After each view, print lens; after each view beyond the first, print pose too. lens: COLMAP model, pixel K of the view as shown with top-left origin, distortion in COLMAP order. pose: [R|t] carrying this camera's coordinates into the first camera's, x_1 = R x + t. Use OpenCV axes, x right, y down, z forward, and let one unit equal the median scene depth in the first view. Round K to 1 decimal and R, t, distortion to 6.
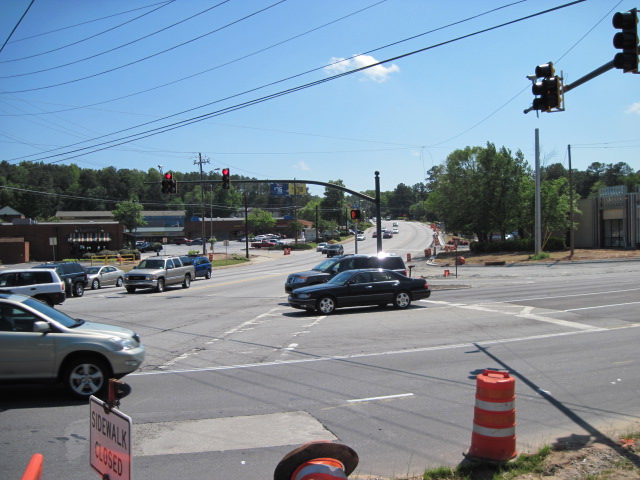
lens RADIAL K [[667.1, 0, 319.4], [0, 667.1, 257.5], [0, 0, 1]] dist [-0.114711, 0.012008]
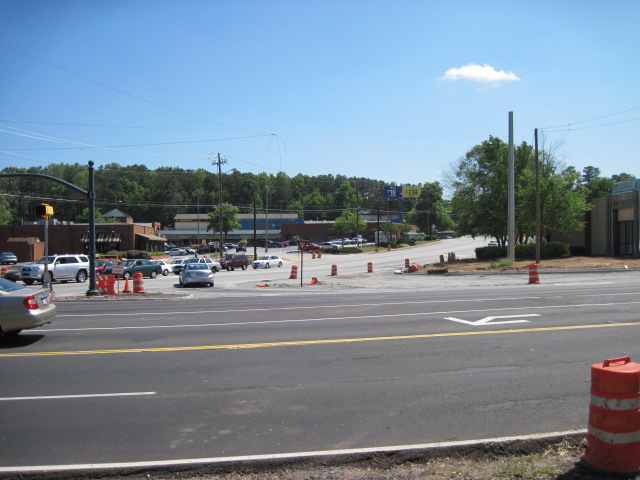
lens RADIAL K [[667.1, 0, 319.4], [0, 667.1, 257.5], [0, 0, 1]] dist [-0.114711, 0.012008]
pose [[0.963465, 0.016902, -0.267300, 0.228478], [-0.018708, 0.999816, -0.004213, -0.001856], [0.267179, 0.009060, 0.963604, 0.091341]]
